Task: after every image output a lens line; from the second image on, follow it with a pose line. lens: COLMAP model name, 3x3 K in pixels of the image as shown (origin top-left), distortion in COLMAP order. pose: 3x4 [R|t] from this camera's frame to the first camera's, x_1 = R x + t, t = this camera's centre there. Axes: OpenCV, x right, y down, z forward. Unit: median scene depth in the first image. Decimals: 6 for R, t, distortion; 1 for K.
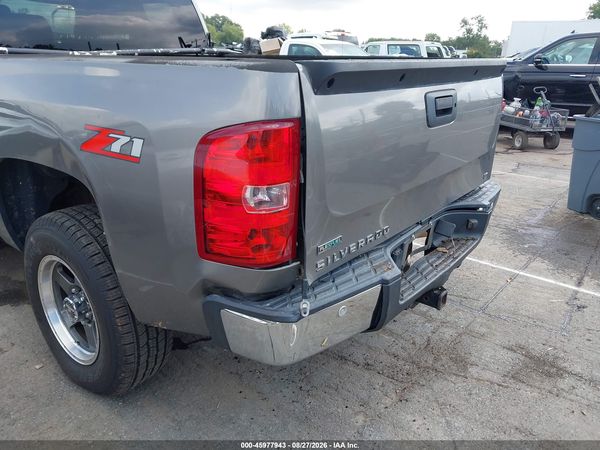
lens RADIAL K [[477.4, 0, 299.5], [0, 477.4, 226.7], [0, 0, 1]] dist [0.007832, -0.009708]
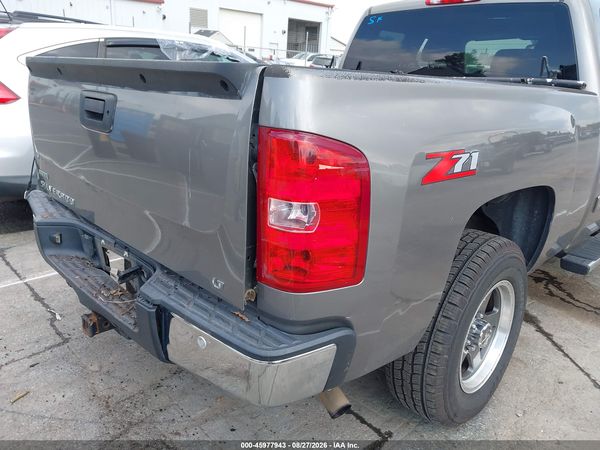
lens RADIAL K [[472.8, 0, 302.0], [0, 472.8, 227.0], [0, 0, 1]] dist [0.012597, -0.006436]
pose [[-0.130631, 0.279477, -0.951225, 1.149820], [-0.388598, 0.868241, 0.308462, -0.481968], [0.912100, 0.409939, -0.004815, 1.439371]]
